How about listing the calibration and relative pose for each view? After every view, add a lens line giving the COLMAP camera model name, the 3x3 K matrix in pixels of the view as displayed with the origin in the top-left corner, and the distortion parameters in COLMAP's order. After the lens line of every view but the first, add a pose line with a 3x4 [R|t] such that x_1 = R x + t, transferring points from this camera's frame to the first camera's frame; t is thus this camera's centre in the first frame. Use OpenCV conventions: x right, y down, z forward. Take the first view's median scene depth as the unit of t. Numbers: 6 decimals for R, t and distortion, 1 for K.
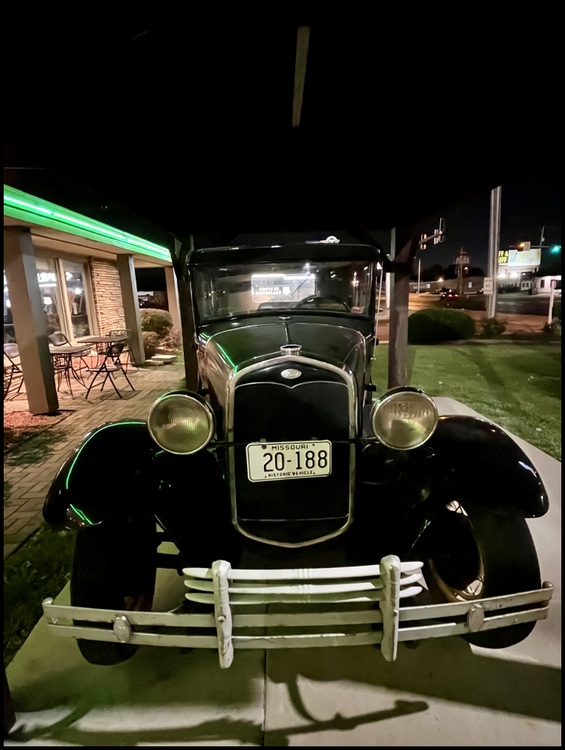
lens RADIAL K [[389.5, 0, 282.5], [0, 389.5, 375.0], [0, 0, 1]] dist [-0.000906, -0.000117]
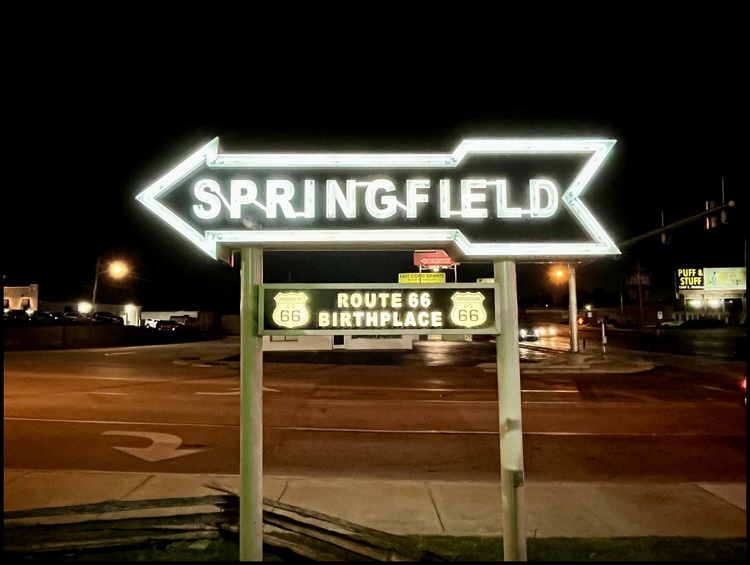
lens RADIAL K [[502.7, 0, 375.0], [0, 502.7, 282.5], [0, 0, 1]] dist [-0.000297, -0.000095]
pose [[0.999608, 0.027989, 0.000921, -0.007786], [-0.026645, 0.960717, -0.276249, -0.030173], [-0.008617, 0.276116, 0.961086, 0.143193]]
